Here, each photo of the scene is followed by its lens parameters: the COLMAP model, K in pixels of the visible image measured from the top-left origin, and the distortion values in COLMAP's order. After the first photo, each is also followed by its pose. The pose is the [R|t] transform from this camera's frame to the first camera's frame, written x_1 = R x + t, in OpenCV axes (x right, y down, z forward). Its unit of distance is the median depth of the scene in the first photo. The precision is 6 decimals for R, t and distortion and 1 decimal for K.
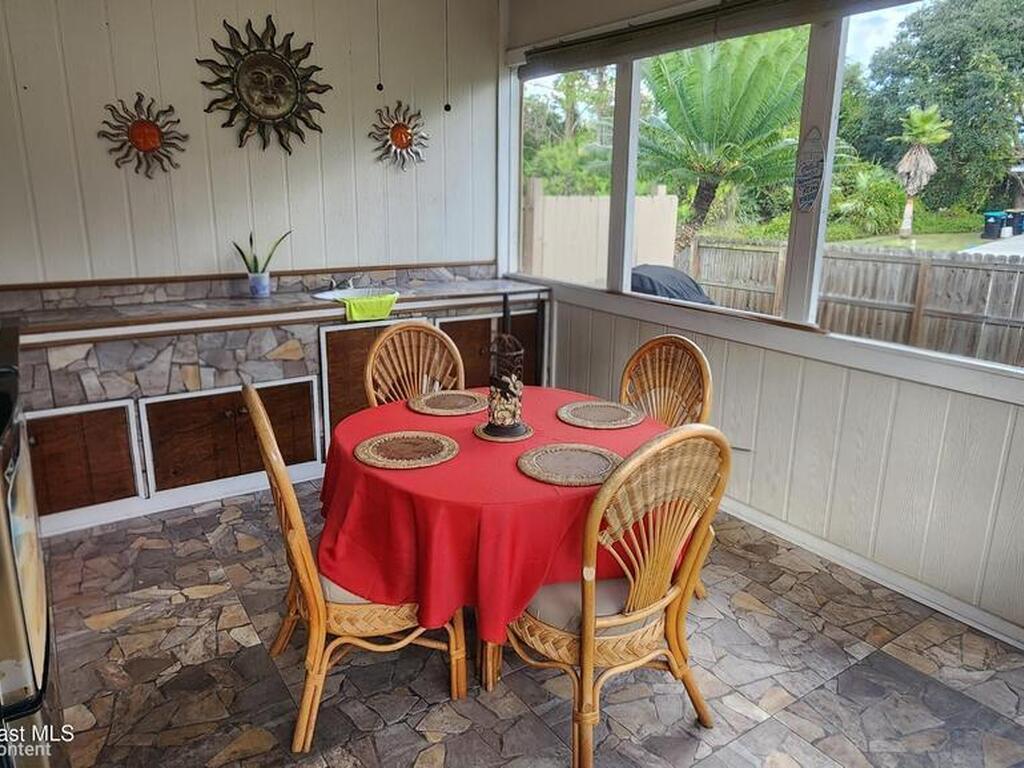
lens RADIAL K [[701.8, 0, 504.8], [0, 701.8, 371.1], [0, 0, 1]] dist [0.000691, 0.001445]
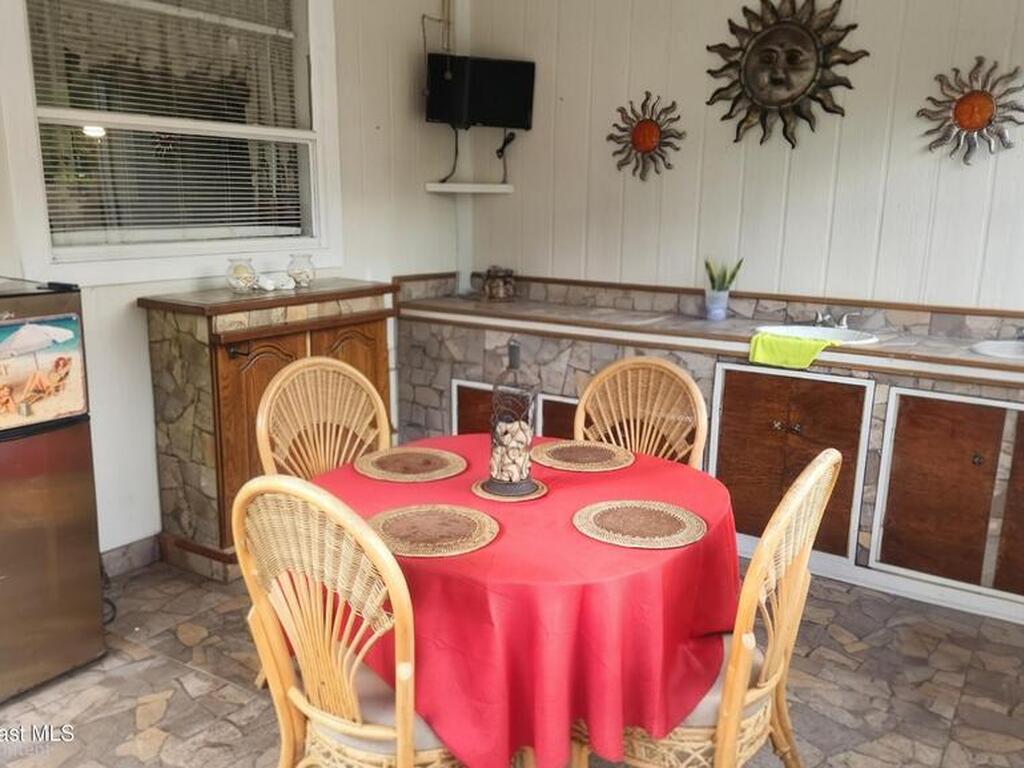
lens RADIAL K [[890.6, 0, 508.3], [0, 890.6, 391.4], [0, 0, 1]] dist [0.112188, -0.124789]
pose [[0.406516, 0.201373, -0.891175, 0.611159], [-0.240509, 0.964592, 0.108252, -0.090710], [0.881419, 0.170330, 0.440554, 0.370146]]
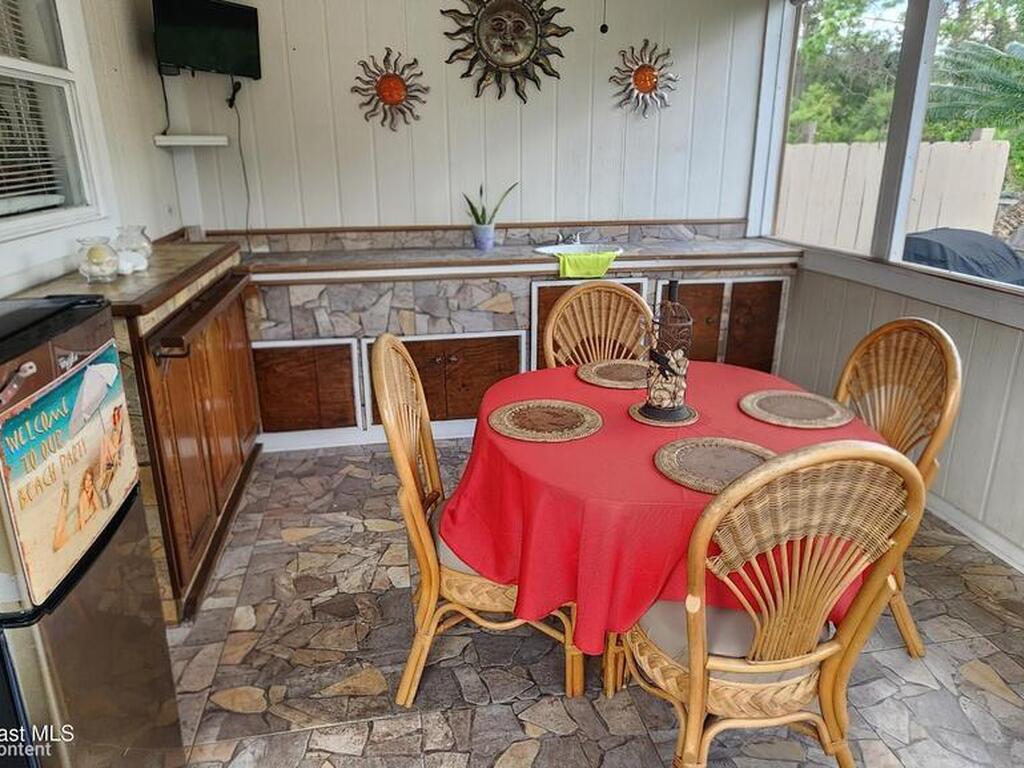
lens RADIAL K [[699.3, 0, 511.1], [0, 699.3, 371.9], [0, 0, 1]] dist [0.004698, -0.002280]
pose [[0.918175, 0.108374, -0.381064, 0.103570], [-0.085465, 0.993393, 0.076592, -0.010899], [0.386847, -0.037757, 0.921371, 0.091951]]
